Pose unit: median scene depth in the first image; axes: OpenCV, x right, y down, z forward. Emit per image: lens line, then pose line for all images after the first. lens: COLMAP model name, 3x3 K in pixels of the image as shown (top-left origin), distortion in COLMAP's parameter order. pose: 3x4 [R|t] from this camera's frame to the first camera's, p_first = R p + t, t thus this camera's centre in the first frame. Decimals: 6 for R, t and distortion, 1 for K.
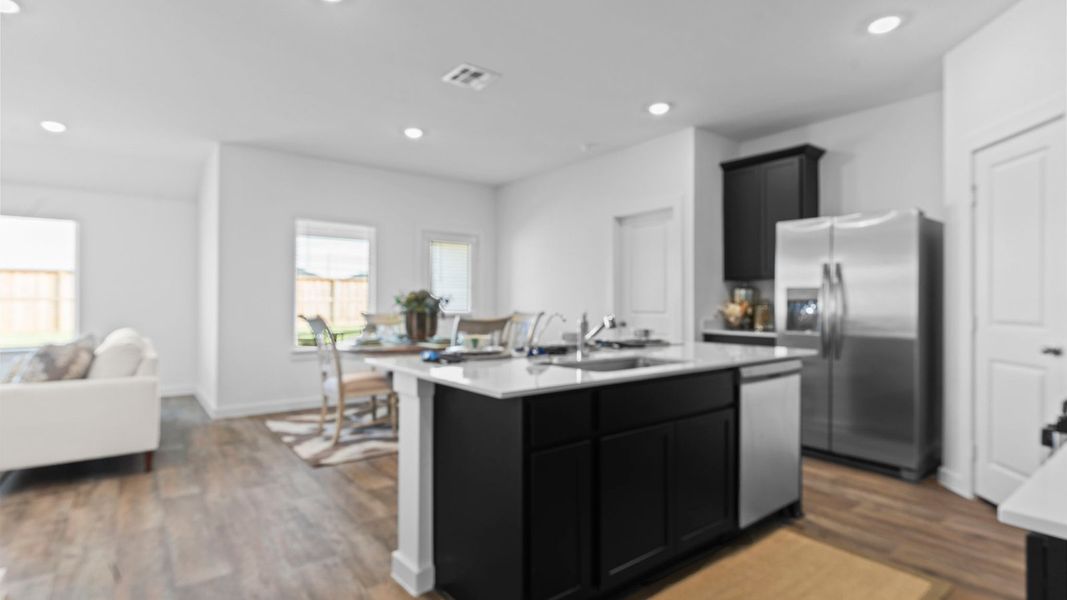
lens RADIAL K [[517.3, 0, 536.8], [0, 517.3, 299.0], [0, 0, 1]] dist [-0.003777, 0.000046]
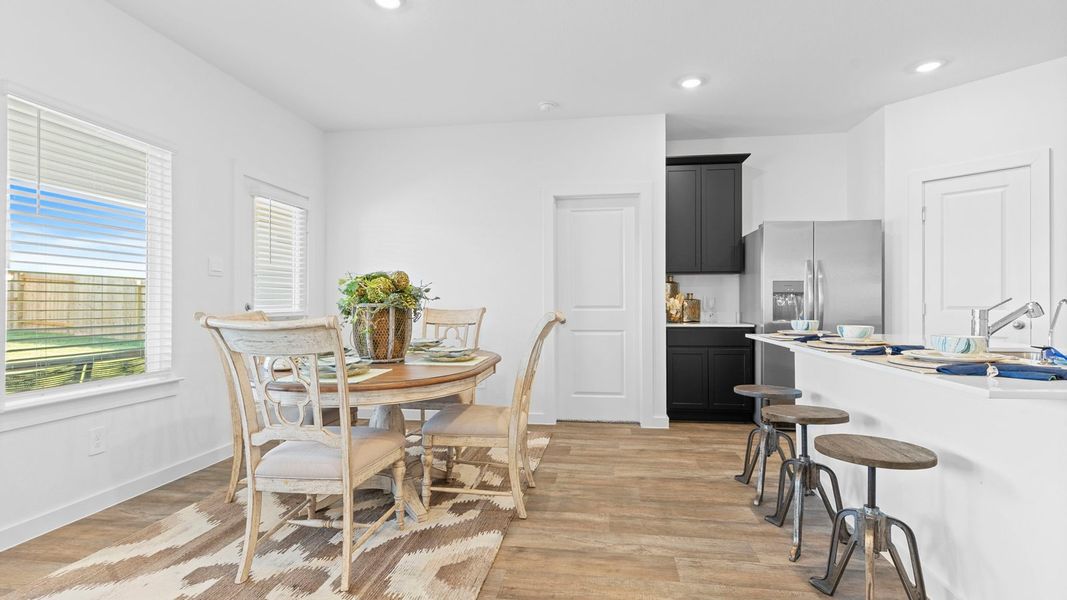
lens RADIAL K [[500.2, 0, 534.7], [0, 500.2, 305.5], [0, 0, 1]] dist [-0.001610, 0.001033]
pose [[0.720985, -0.007845, 0.692907, -0.544774], [0.002101, 0.999956, 0.009136, 0.016680], [-0.692948, -0.005131, 0.720970, 0.516034]]
